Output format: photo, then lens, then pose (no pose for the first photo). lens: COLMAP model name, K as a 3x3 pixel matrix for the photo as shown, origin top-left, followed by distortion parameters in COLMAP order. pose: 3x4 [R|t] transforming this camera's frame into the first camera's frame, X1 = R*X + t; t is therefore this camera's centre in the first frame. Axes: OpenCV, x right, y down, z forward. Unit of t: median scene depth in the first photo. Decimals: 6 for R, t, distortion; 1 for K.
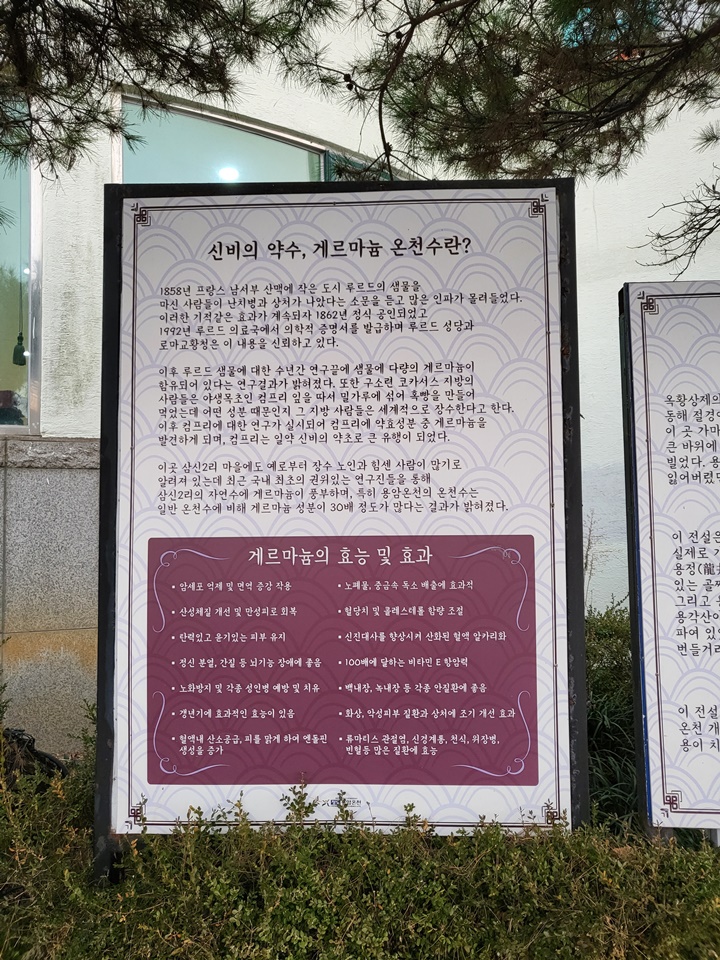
lens RADIAL K [[749.7, 0, 357.9], [0, 749.7, 475.7], [0, 0, 1]] dist [-0.034394, 0.092393]
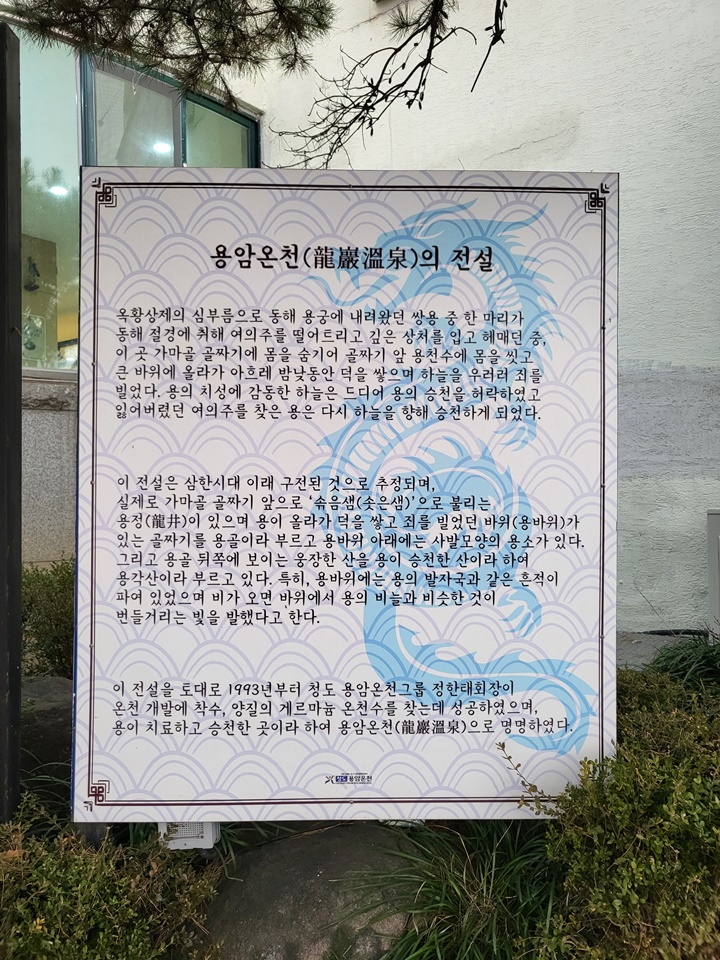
lens RADIAL K [[749.7, 0, 354.5], [0, 749.7, 478.3], [0, 0, 1]] dist [-0.034394, 0.092393]
pose [[0.998508, 0.011361, 0.053407, 0.639970], [-0.015499, 0.996855, 0.077713, 0.009562], [-0.052357, -0.078425, 0.995544, 0.165519]]
